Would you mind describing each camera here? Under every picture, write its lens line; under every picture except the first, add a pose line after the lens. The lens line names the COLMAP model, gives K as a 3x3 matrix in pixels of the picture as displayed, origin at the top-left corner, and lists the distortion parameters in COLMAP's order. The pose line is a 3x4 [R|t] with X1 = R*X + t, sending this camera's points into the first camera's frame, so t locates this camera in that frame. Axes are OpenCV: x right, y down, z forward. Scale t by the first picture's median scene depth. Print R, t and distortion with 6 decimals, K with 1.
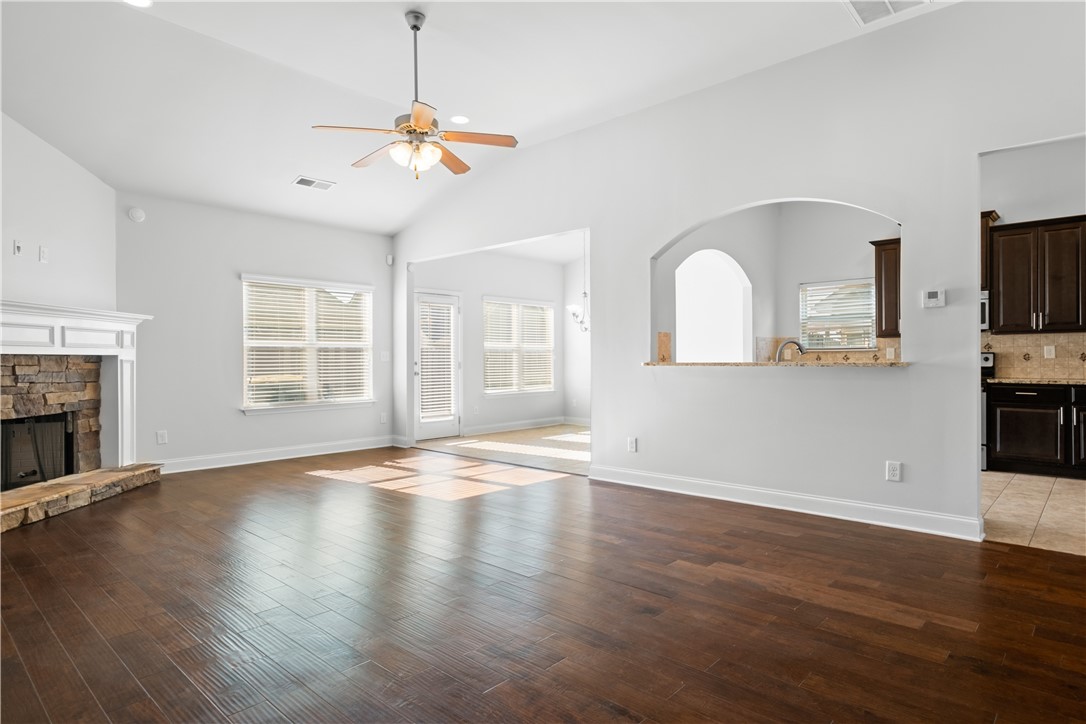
lens RADIAL K [[599.2, 0, 536.7], [0, 599.2, 361.7], [0, 0, 1]] dist [-0.000538, -0.001744]
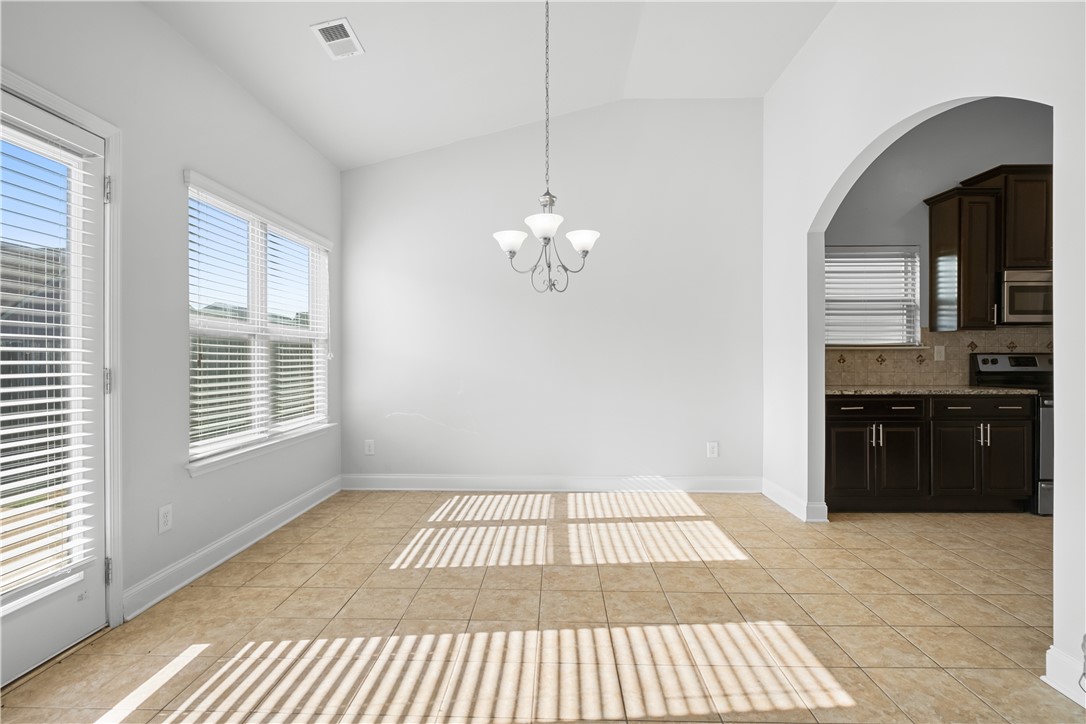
lens RADIAL K [[512.6, 0, 548.1], [0, 512.6, 359.4], [0, 0, 1]] dist [0.005017, 0.000210]
pose [[0.747223, 0.003347, 0.664564, -0.225985], [0.000447, 0.999985, -0.005538, -0.004252], [-0.664573, 0.004435, 0.747210, 1.131009]]
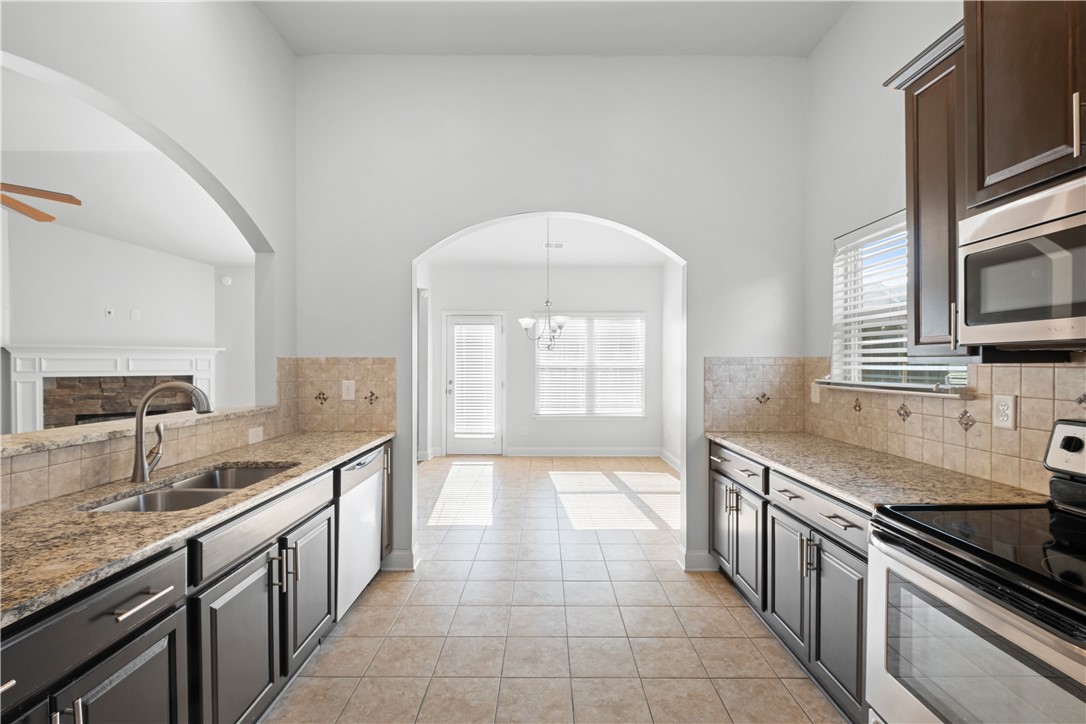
lens RADIAL K [[460.3, 0, 544.6], [0, 460.3, 369.7], [0, 0, 1]] dist [-0.004275, -0.000528]
pose [[0.684555, 0.015513, -0.728796, 0.797274], [-0.008238, 0.999874, 0.013545, -0.049173], [0.728915, -0.003269, 0.684596, 0.878033]]
